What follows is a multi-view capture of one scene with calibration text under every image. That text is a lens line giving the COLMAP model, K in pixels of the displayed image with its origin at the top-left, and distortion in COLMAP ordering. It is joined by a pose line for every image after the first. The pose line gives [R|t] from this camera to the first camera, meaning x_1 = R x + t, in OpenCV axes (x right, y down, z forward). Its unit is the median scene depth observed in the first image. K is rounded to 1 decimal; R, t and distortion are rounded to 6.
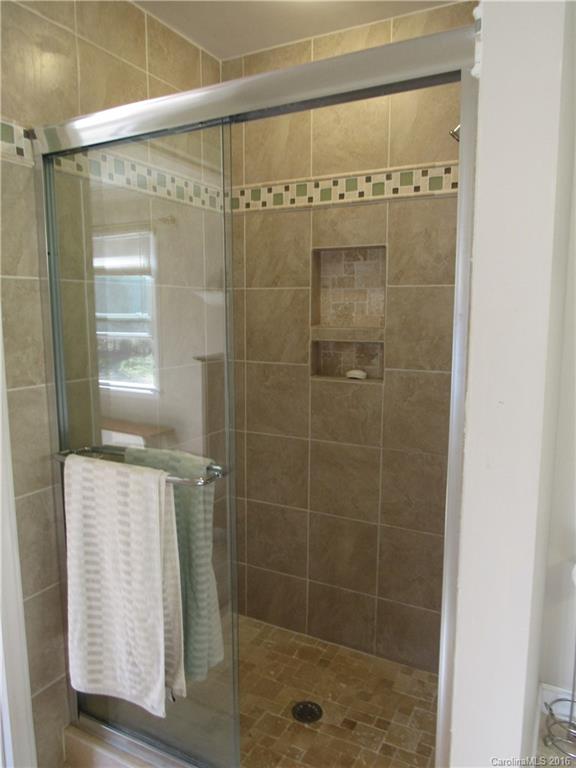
lens RADIAL K [[550.8, 0, 289.5], [0, 550.8, 380.7], [0, 0, 1]] dist [-0.021198, 0.002393]
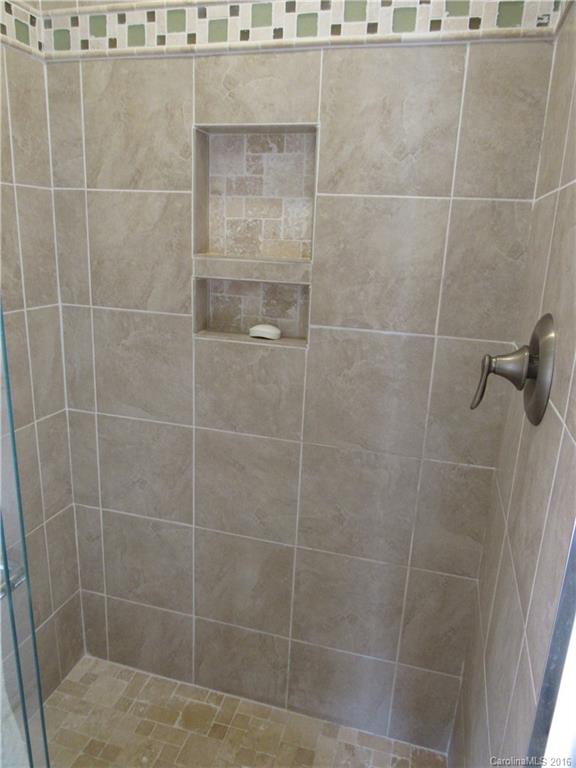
lens RADIAL K [[550.8, 0, 286.4], [0, 550.8, 380.9], [0, 0, 1]] dist [-0.021198, 0.002393]
pose [[0.978770, -0.016898, 0.204266, 0.011231], [-0.011873, 0.990248, 0.138806, -0.044915], [-0.204620, -0.138285, 0.969024, 0.348288]]
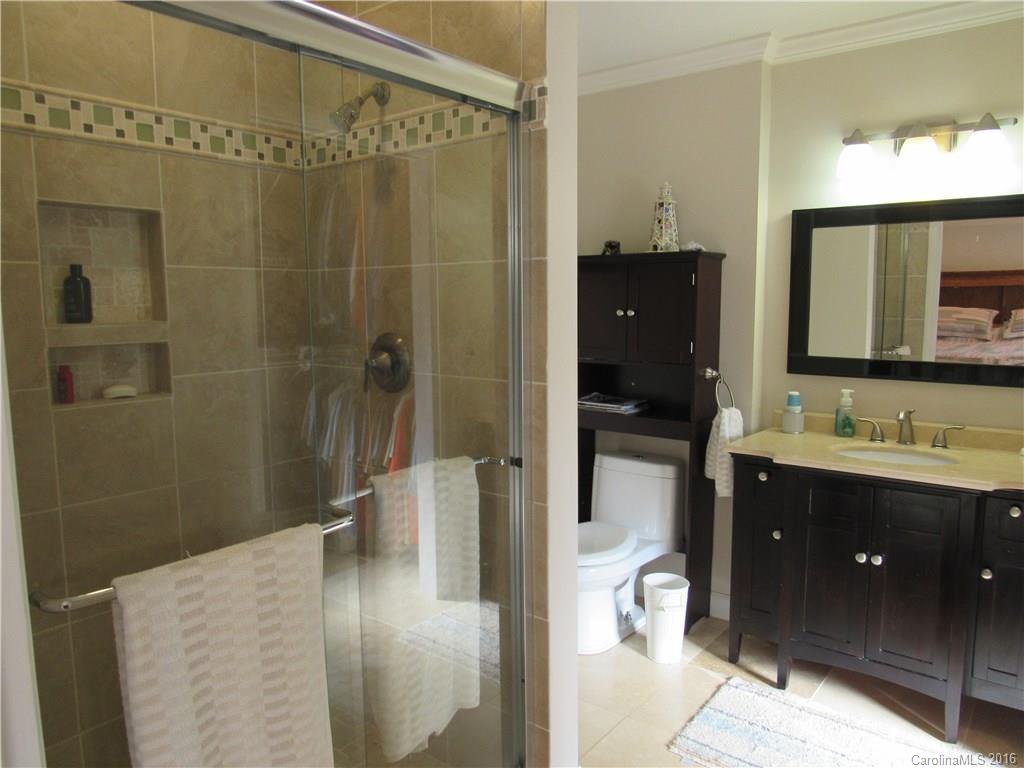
lens RADIAL K [[734.4, 0, 519.1], [0, 734.4, 385.3], [0, 0, 1]] dist [-0.021198, 0.002393]
pose [[0.178714, -0.118490, 0.976740, -0.679524], [0.130463, 0.986810, 0.095841, -0.041836], [-0.975213, 0.110301, 0.191816, 0.338396]]
